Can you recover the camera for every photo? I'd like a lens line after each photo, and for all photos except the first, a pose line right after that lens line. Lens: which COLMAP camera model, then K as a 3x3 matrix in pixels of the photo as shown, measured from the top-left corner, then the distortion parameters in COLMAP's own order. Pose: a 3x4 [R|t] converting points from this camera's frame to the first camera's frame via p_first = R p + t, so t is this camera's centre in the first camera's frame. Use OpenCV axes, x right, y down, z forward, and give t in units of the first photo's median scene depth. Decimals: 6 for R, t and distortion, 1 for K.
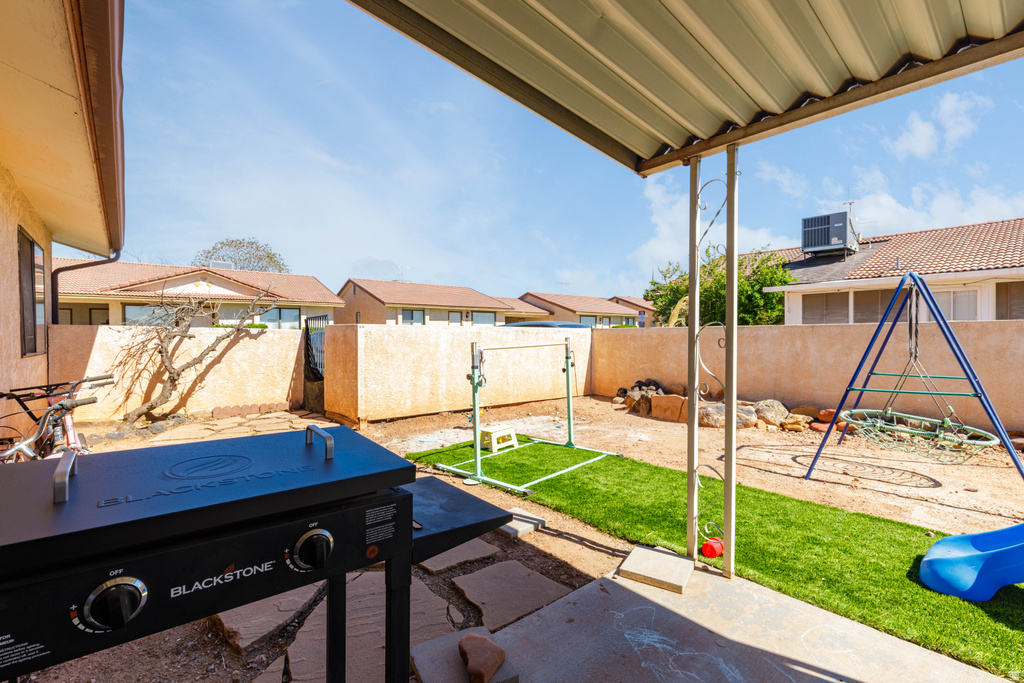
lens RADIAL K [[465.3, 0, 512.0], [0, 465.3, 341.5], [0, 0, 1]] dist [0.002554, -0.000256]
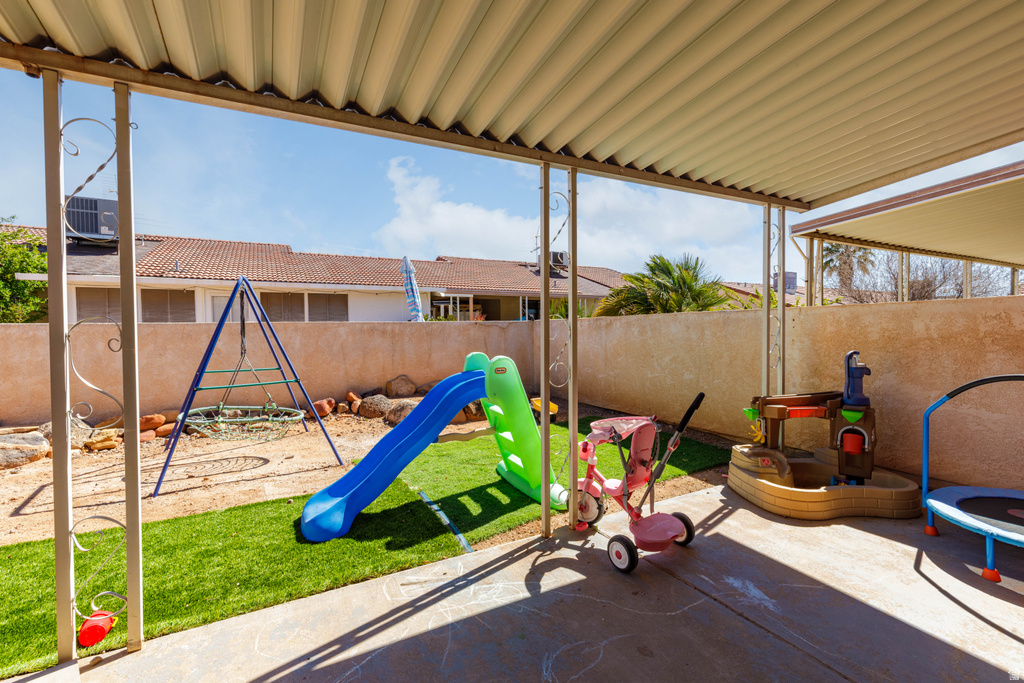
lens RADIAL K [[465.3, 0, 512.0], [0, 465.3, 341.5], [0, 0, 1]] dist [0.002554, -0.000256]
pose [[0.187025, -0.023493, 0.982074, -0.150160], [0.024457, 0.999515, 0.019252, -0.001302], [-0.982051, 0.020418, 0.187509, 0.218151]]
